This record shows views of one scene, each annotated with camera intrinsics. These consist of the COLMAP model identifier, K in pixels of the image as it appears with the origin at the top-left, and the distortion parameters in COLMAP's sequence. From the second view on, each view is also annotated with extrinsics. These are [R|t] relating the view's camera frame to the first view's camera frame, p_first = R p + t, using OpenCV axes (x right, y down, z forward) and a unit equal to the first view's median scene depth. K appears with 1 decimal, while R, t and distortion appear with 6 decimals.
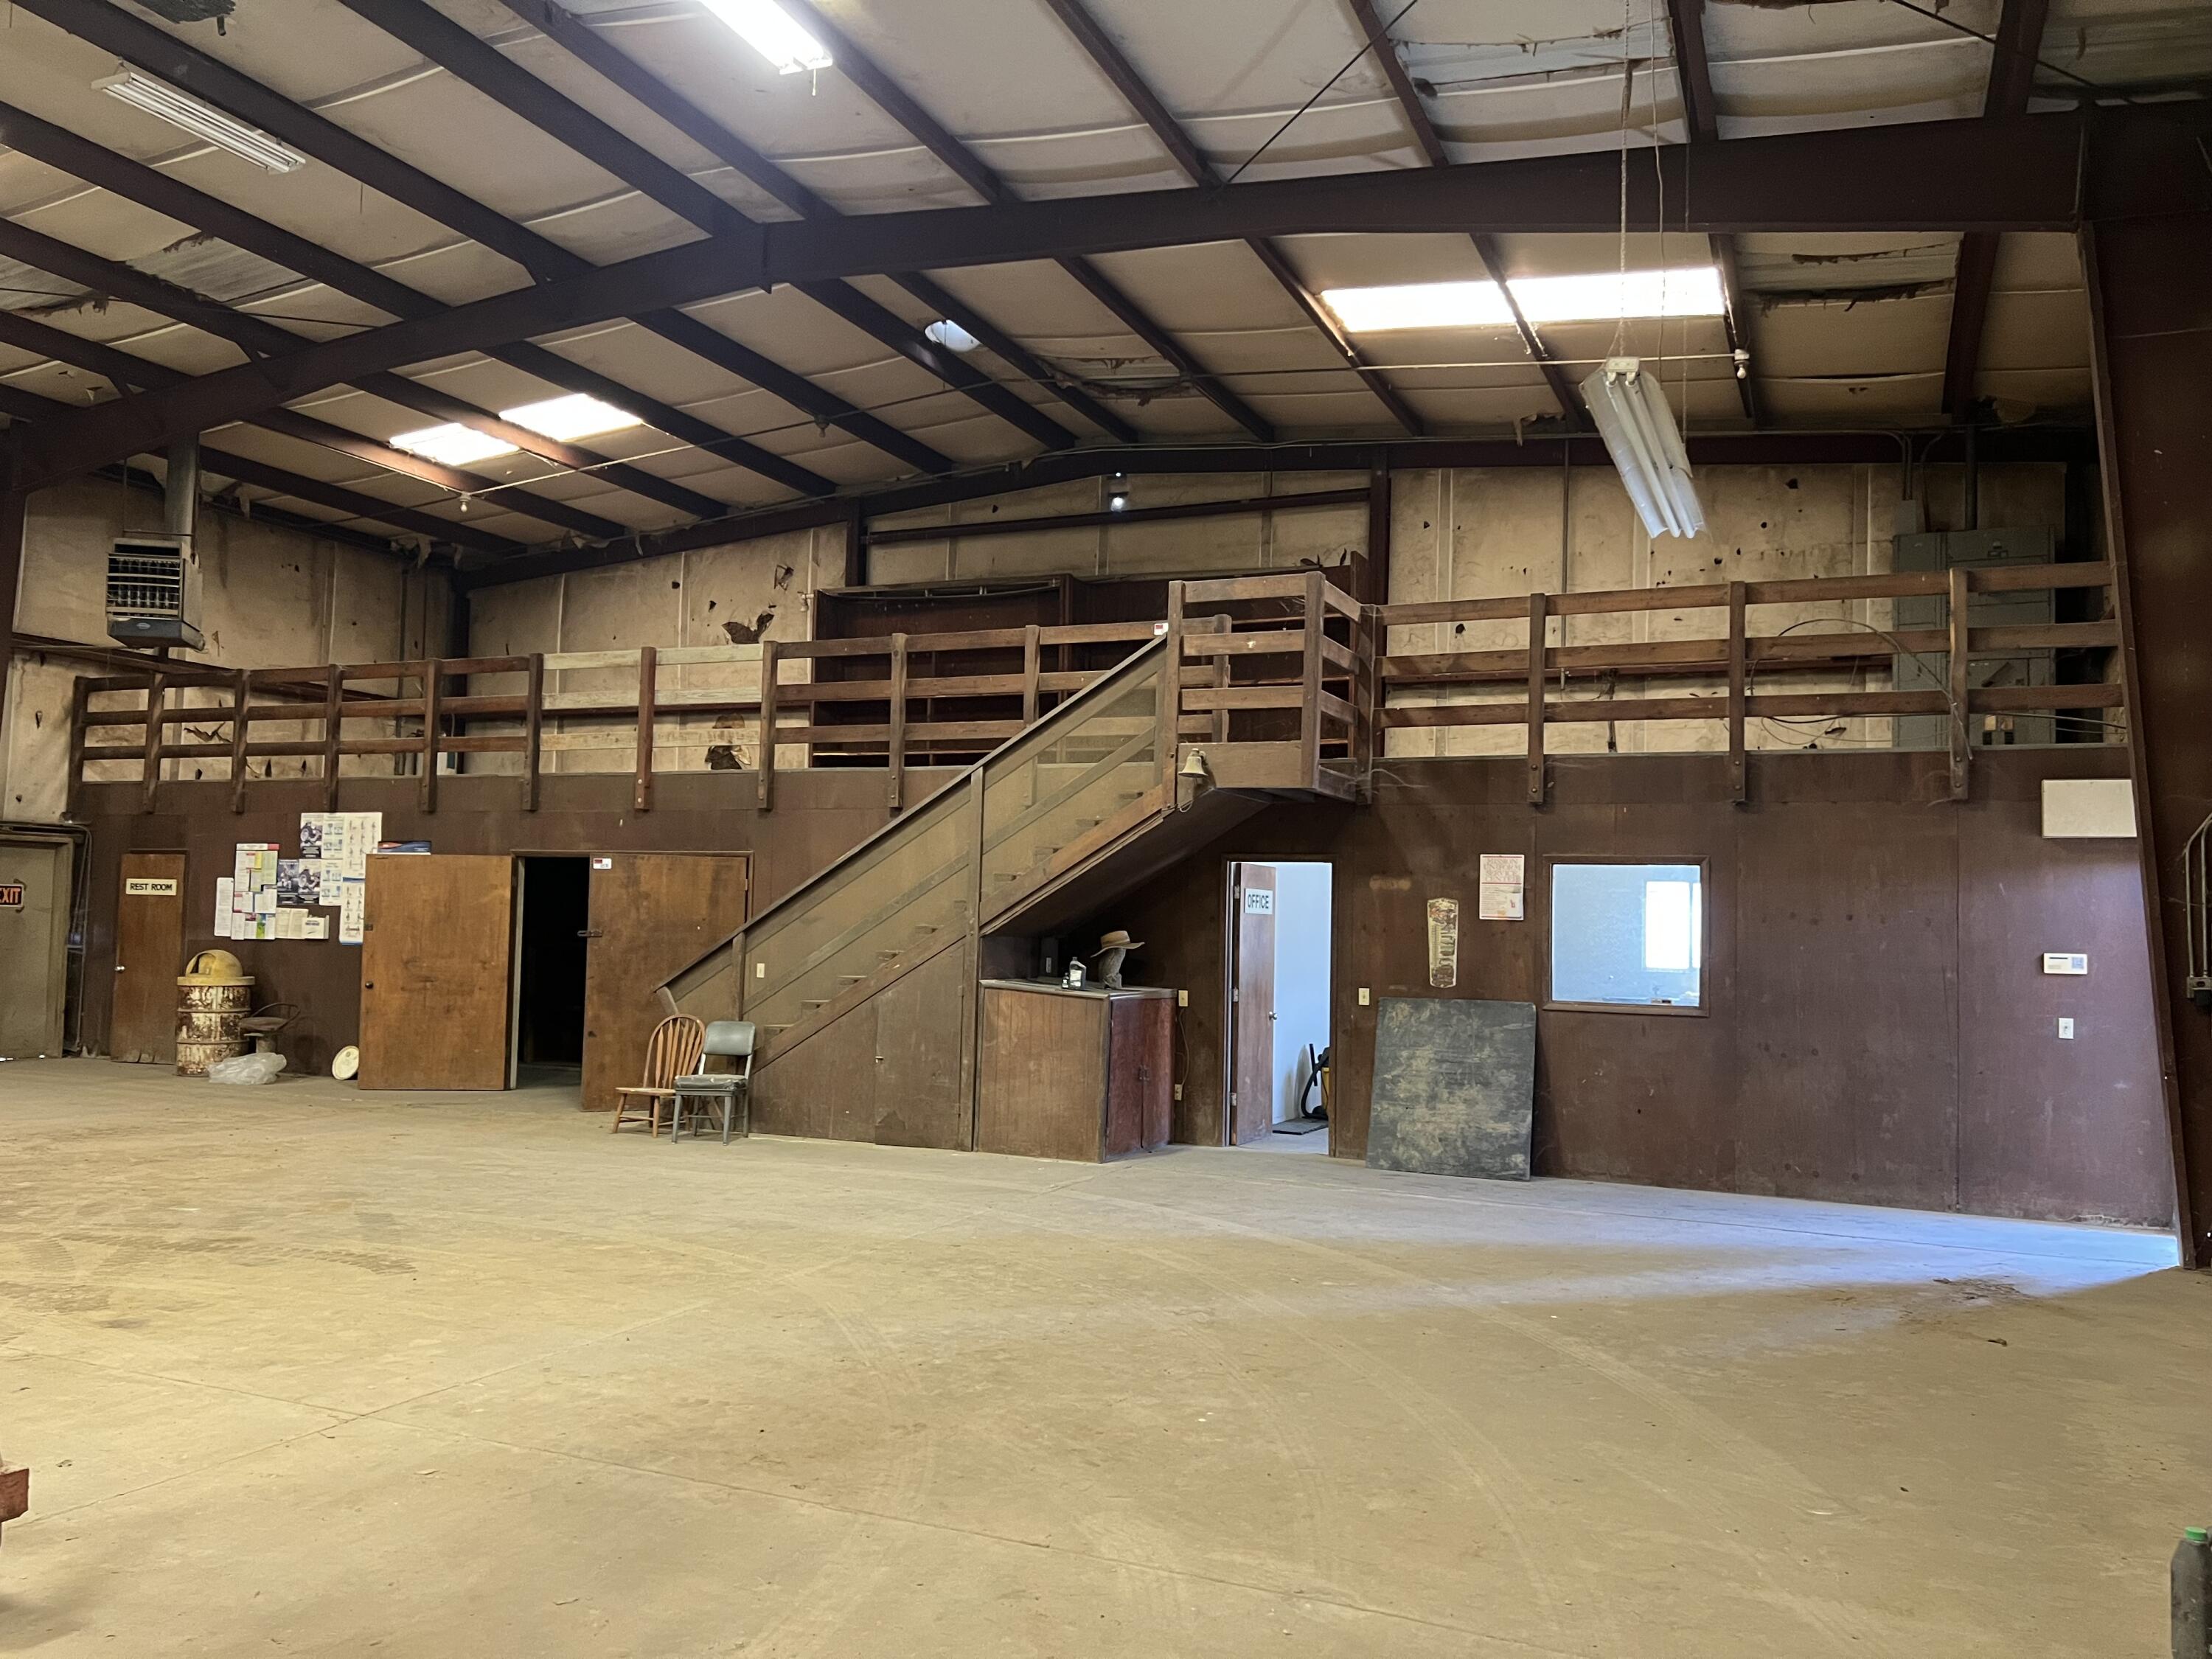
lens RADIAL K [[1613.2, 0, 1106.0], [0, 1613.2, 829.5], [0, 0, 1]] dist [0.038188, -0.050172]
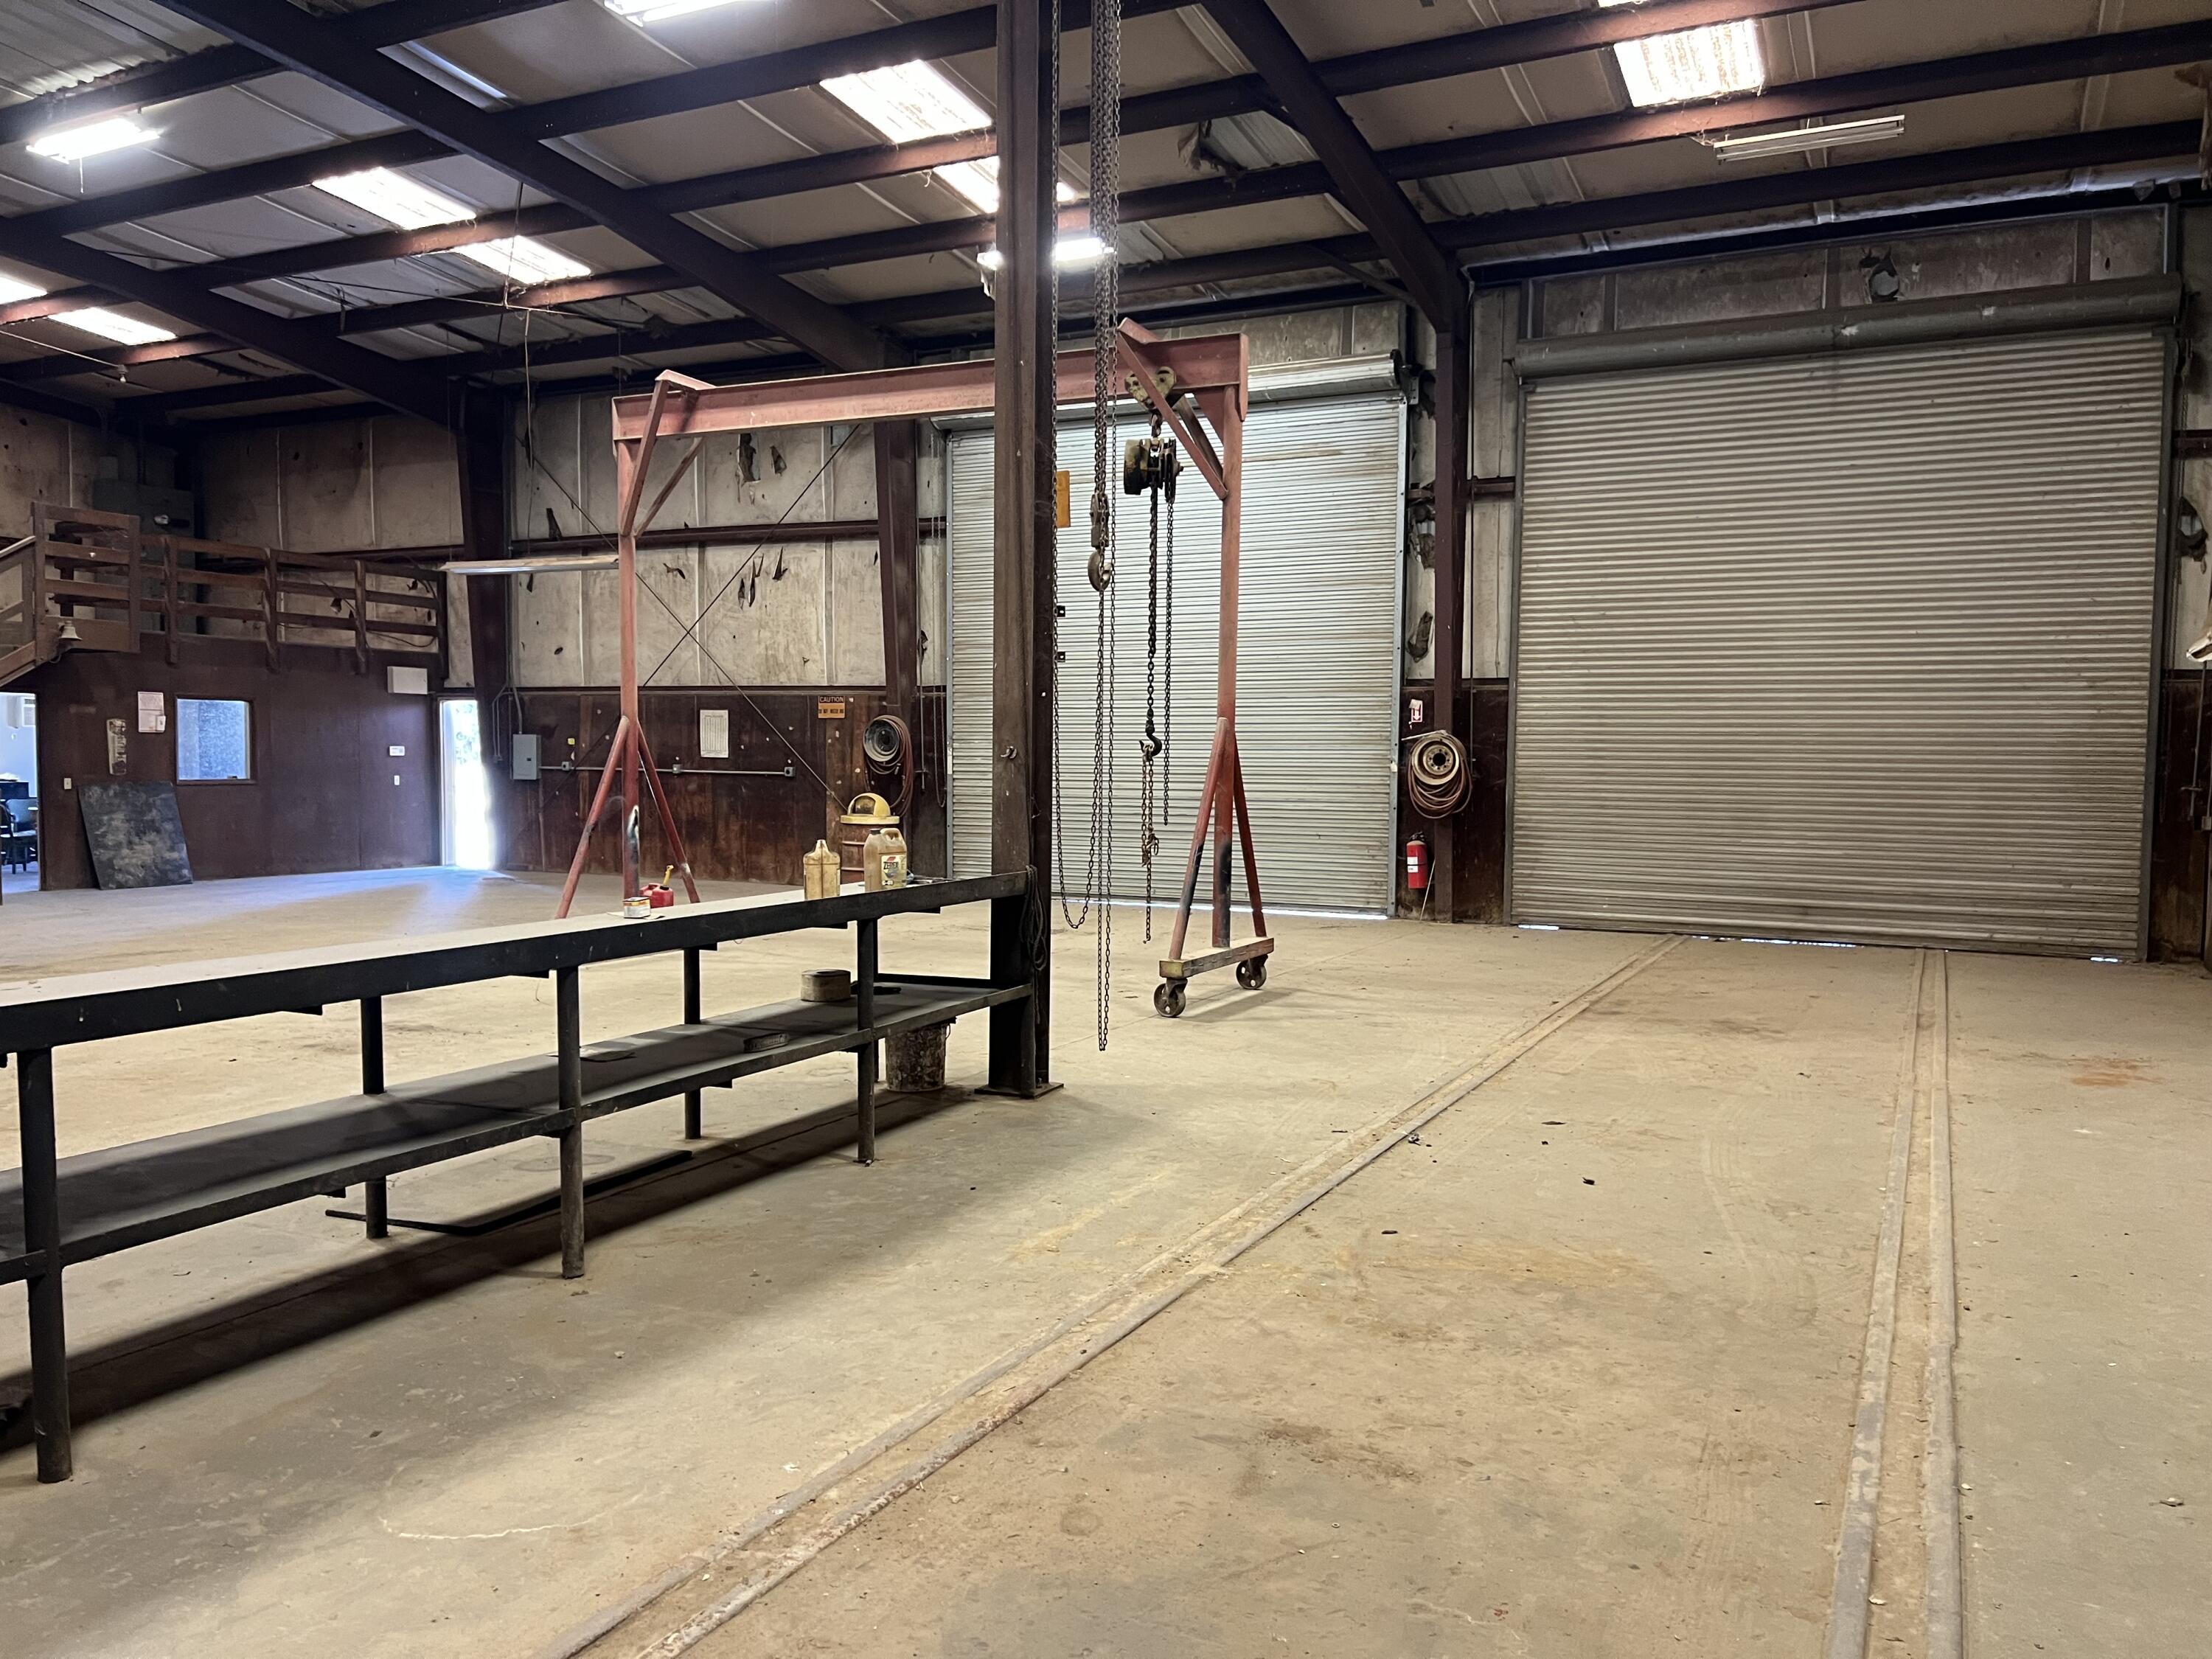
lens RADIAL K [[1613.2, 0, 1106.0], [0, 1613.2, 829.5], [0, 0, 1]] dist [0.038188, -0.050172]
pose [[0.035625, -0.068960, 0.996983, -1.386299], [-0.062480, 0.995511, 0.071091, -0.023970], [-0.997410, -0.064824, 0.031157, -0.023687]]
